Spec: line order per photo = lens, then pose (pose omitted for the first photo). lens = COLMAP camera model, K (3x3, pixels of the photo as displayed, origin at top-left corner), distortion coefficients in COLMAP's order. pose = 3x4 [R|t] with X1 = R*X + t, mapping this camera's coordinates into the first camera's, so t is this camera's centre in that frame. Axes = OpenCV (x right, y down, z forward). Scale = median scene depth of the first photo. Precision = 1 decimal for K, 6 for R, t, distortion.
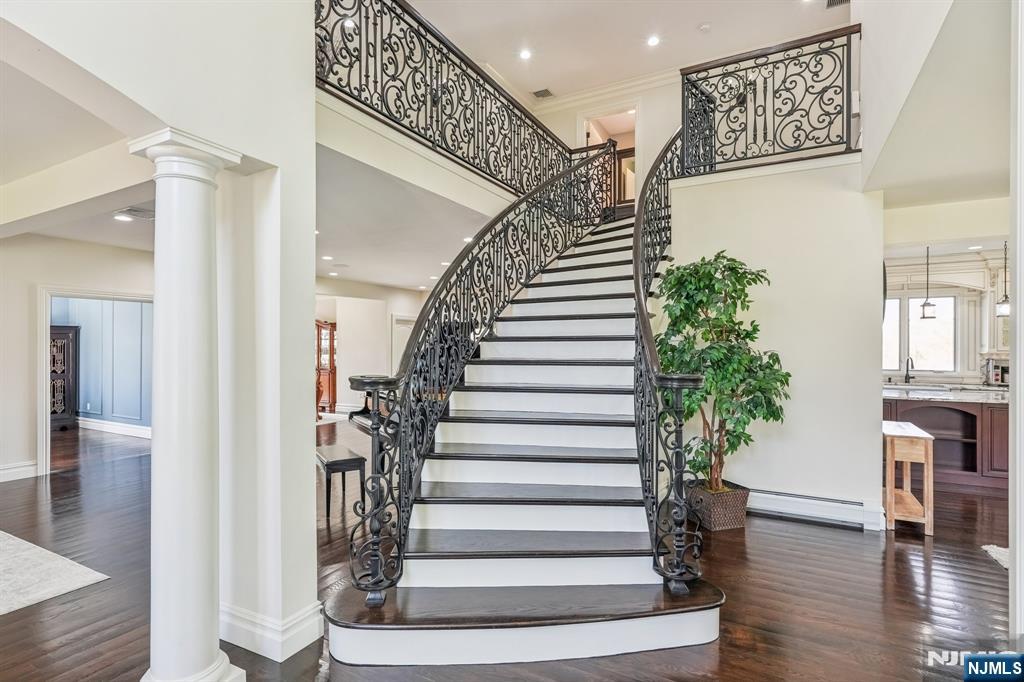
lens RADIAL K [[509.9, 0, 512.0], [0, 509.9, 341.0], [0, 0, 1]] dist [0.004573, 0.001078]
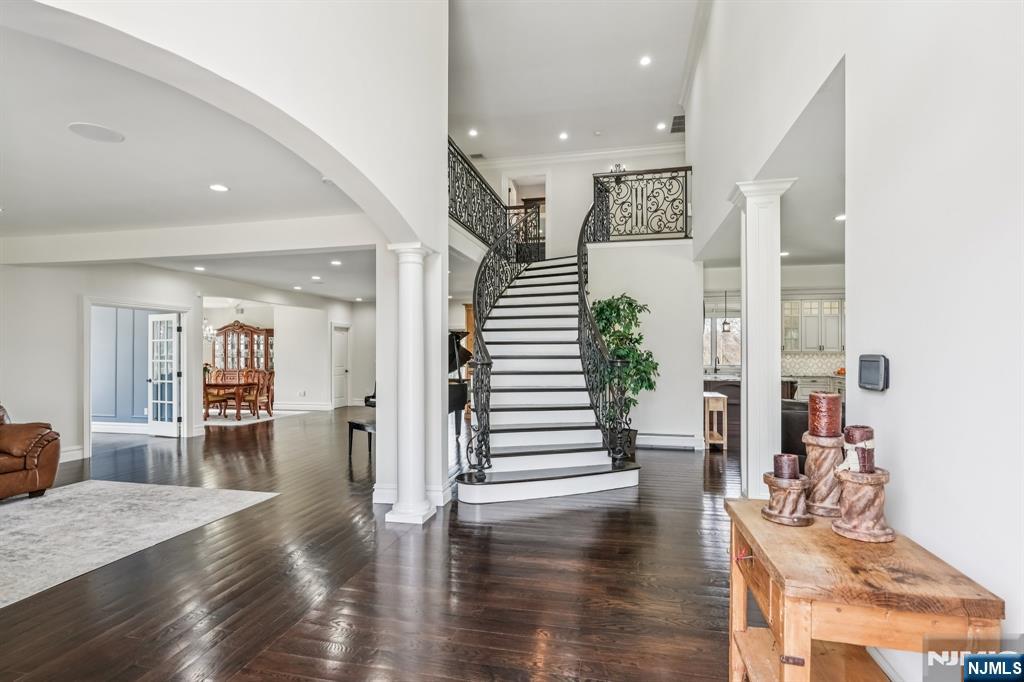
lens RADIAL K [[512.4, 0, 510.2], [0, 512.4, 344.2], [0, 0, 1]] dist [0.002979, 0.001378]
pose [[0.963054, 0.002277, 0.269300, -0.390792], [-0.000092, 0.999967, -0.008125, 0.012065], [-0.269309, 0.007800, 0.963022, -0.521268]]
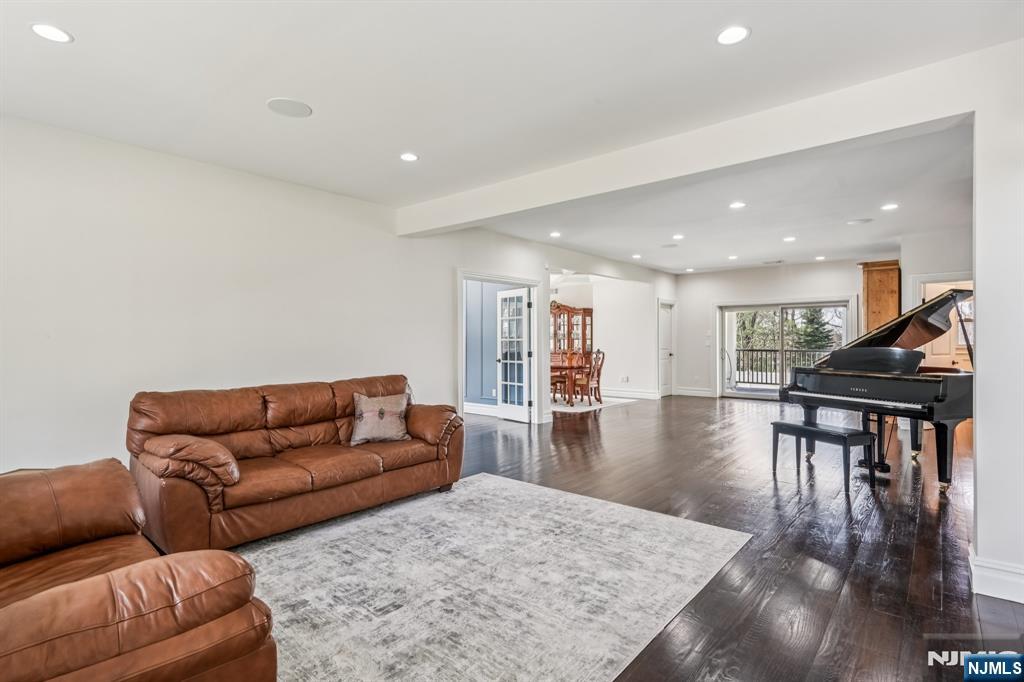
lens RADIAL K [[509.9, 0, 512.0], [0, 509.9, 341.0], [0, 0, 1]] dist [0.004573, 0.001078]
pose [[0.980259, -0.001653, -0.197708, -0.780646], [0.003767, 0.999940, 0.010314, 0.045383], [0.197679, -0.010855, 0.980207, -0.059808]]
